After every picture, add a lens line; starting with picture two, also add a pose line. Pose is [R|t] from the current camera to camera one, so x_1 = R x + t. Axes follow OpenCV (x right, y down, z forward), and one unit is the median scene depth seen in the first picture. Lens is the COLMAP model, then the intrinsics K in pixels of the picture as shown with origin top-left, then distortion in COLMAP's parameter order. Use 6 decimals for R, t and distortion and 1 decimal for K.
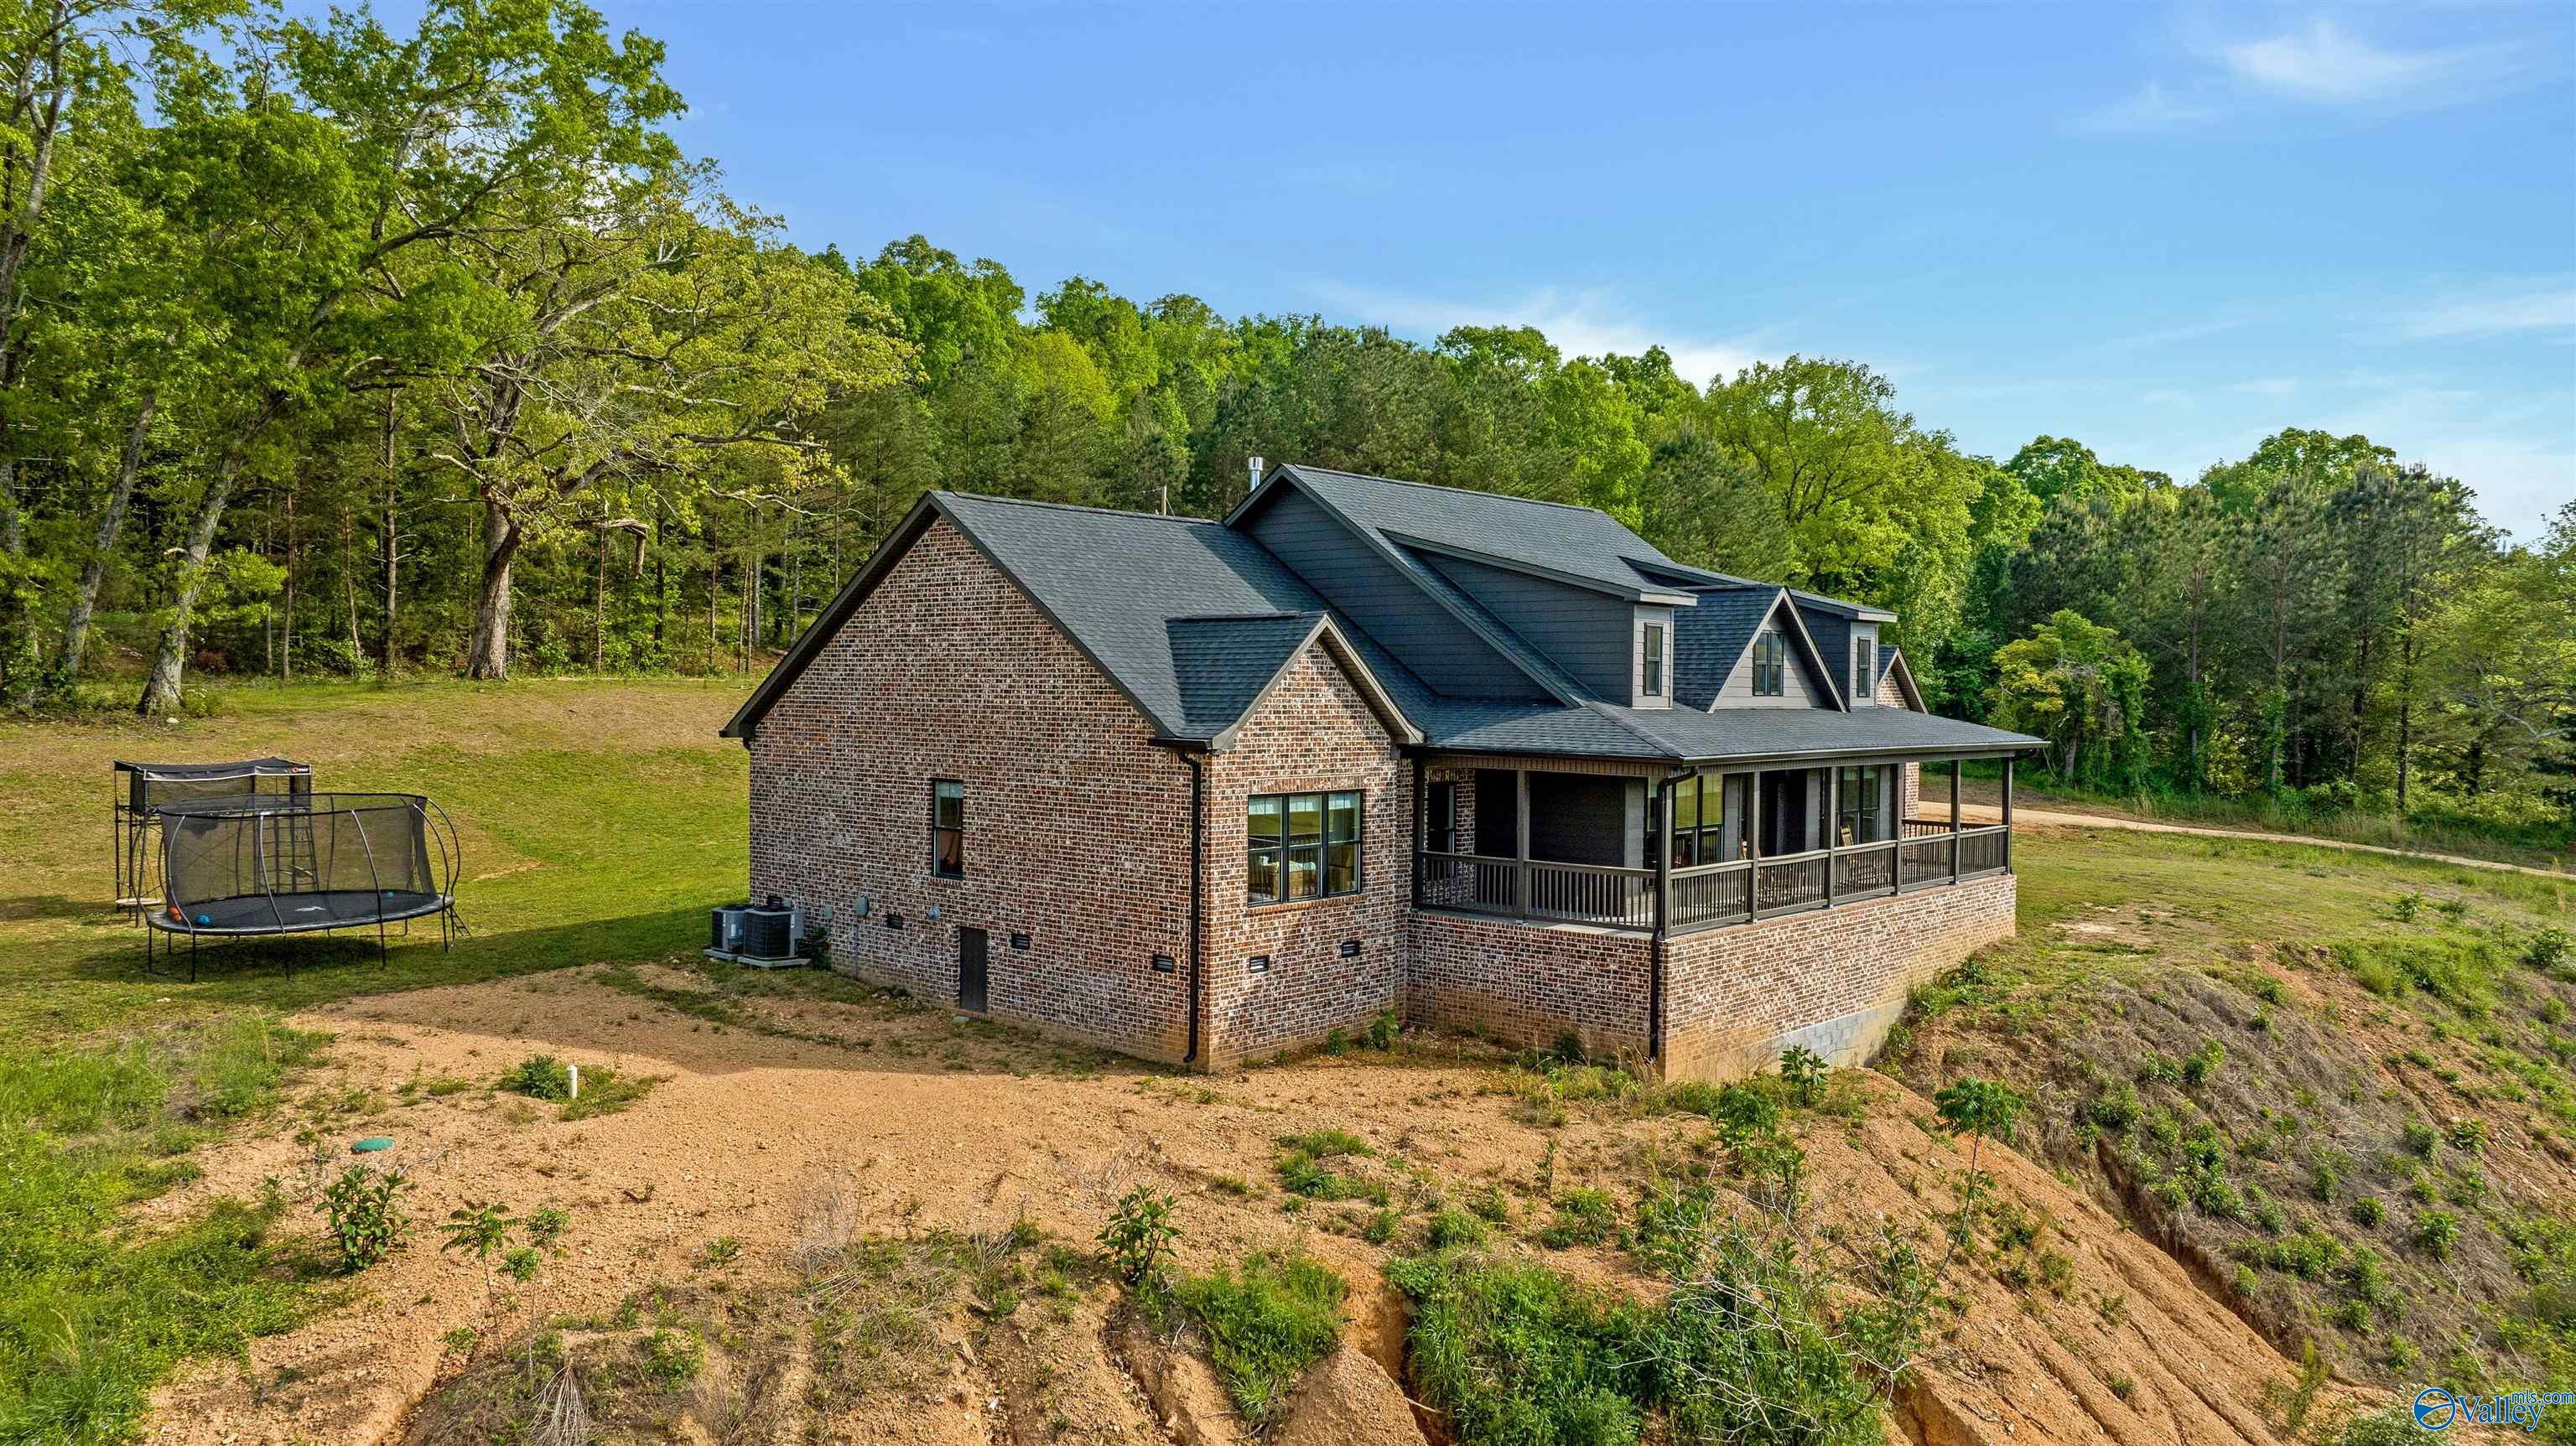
lens RADIAL K [[1817.1, 0, 1286.9], [0, 1817.1, 715.1], [0, 0, 1]] dist [-0.032594, 0.023584]
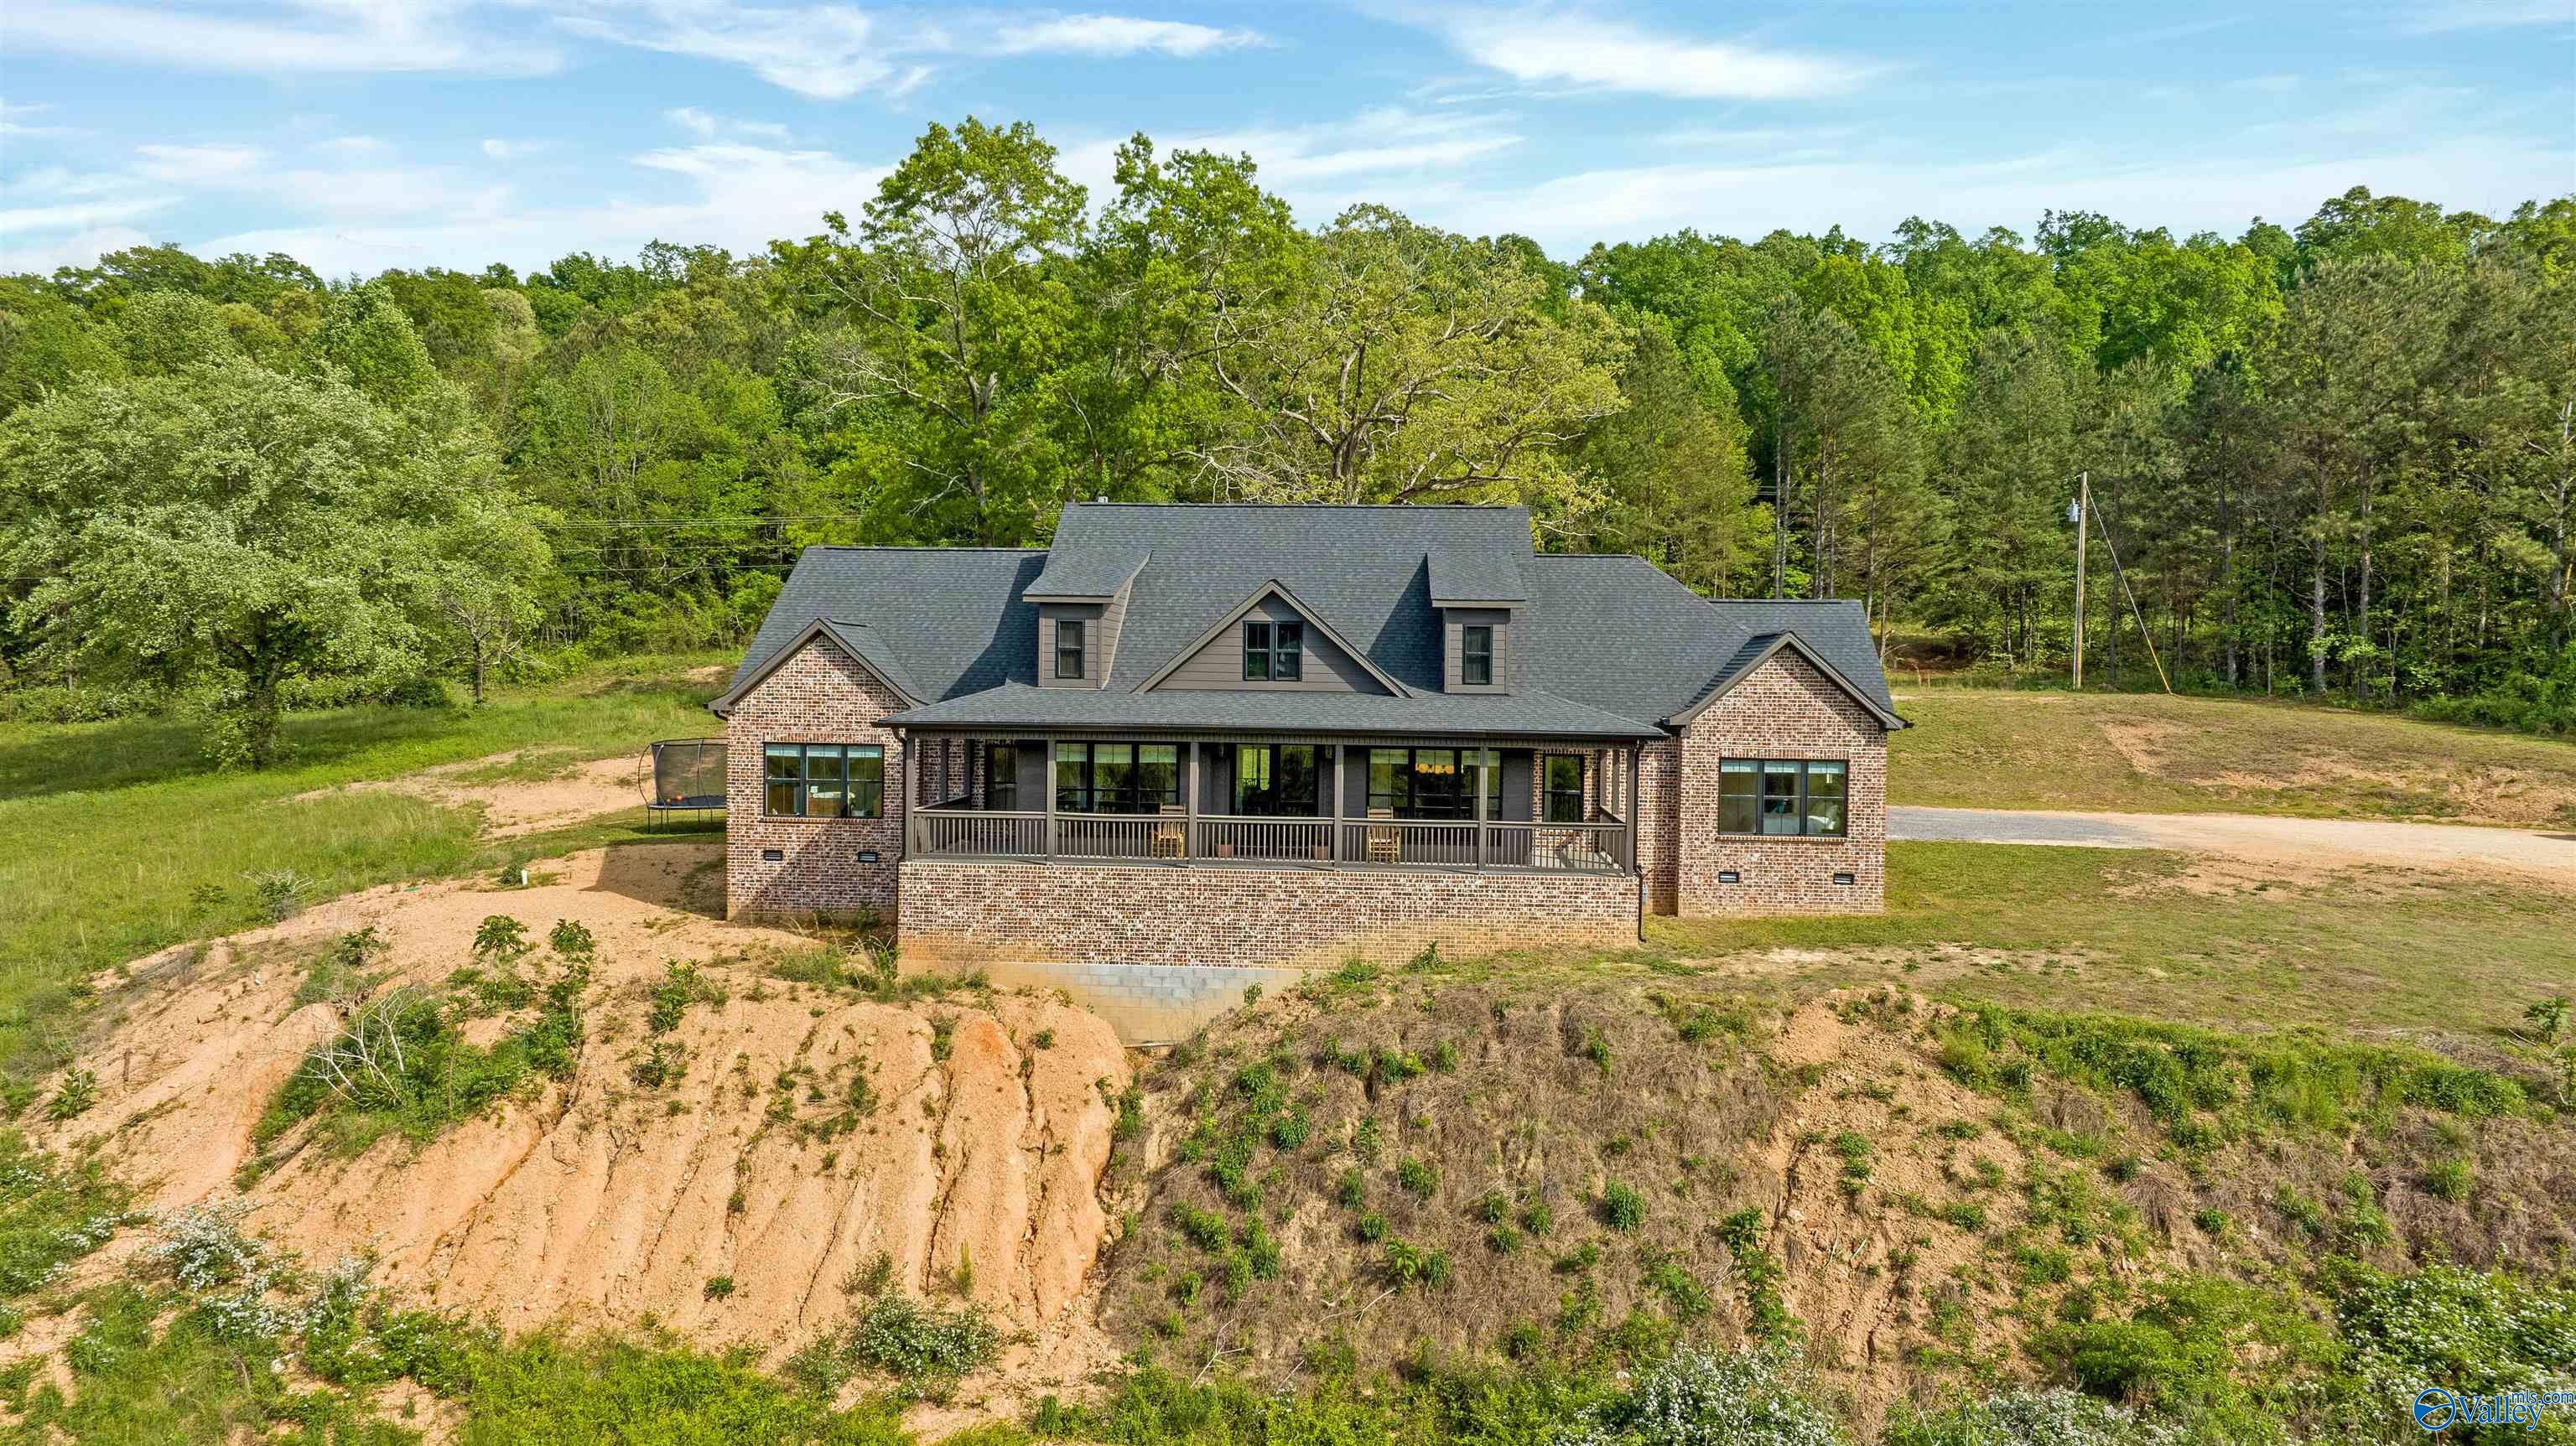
lens RADIAL K [[1817.1, 0, 1289.6], [0, 1817.1, 720.1], [0, 0, 1]] dist [-0.032594, 0.023584]
pose [[0.617086, 0.016624, -0.786720, 1.311607], [-0.019662, 0.999790, 0.005704, 0.007892], [0.786650, 0.011949, 0.617284, 0.378852]]
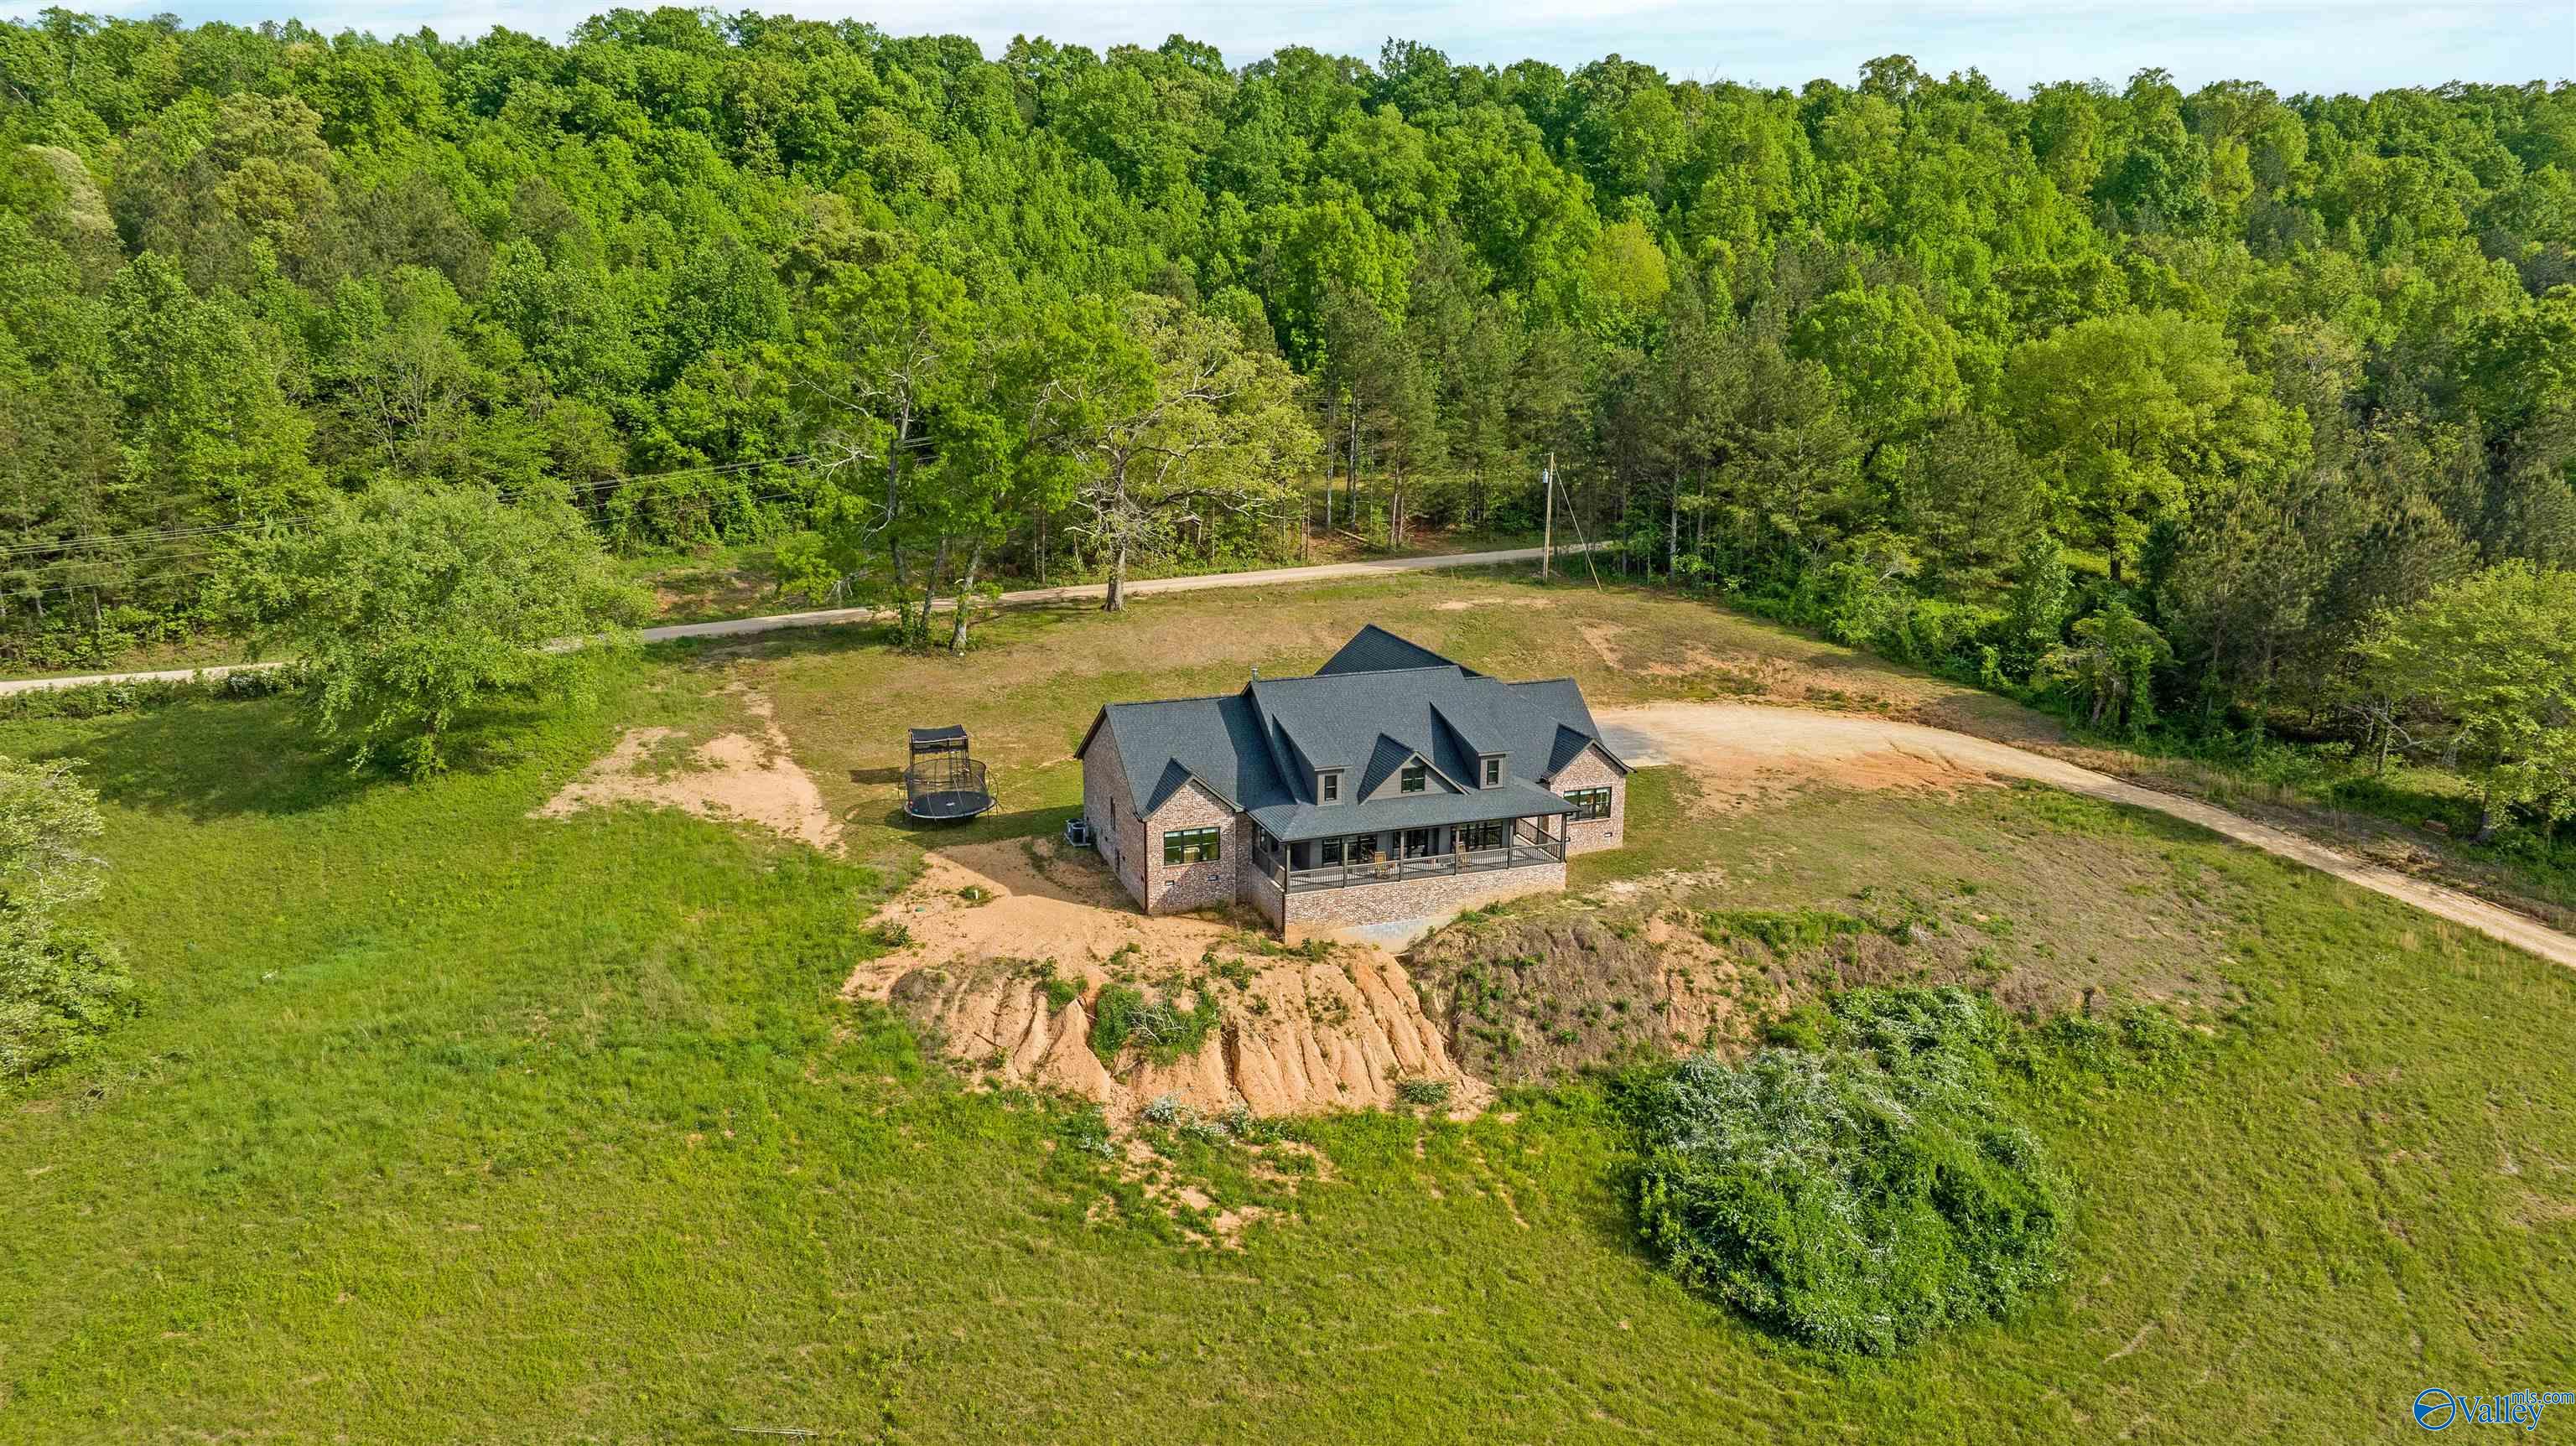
lens RADIAL K [[1817.1, 0, 1292.9], [0, 1817.1, 725.0], [0, 0, 1]] dist [-0.032594, 0.023584]
pose [[0.885126, 0.107891, -0.452672, 1.446285], [-0.006239, 0.975416, 0.220284, -0.760307], [0.465311, -0.192154, 0.864039, -1.444513]]
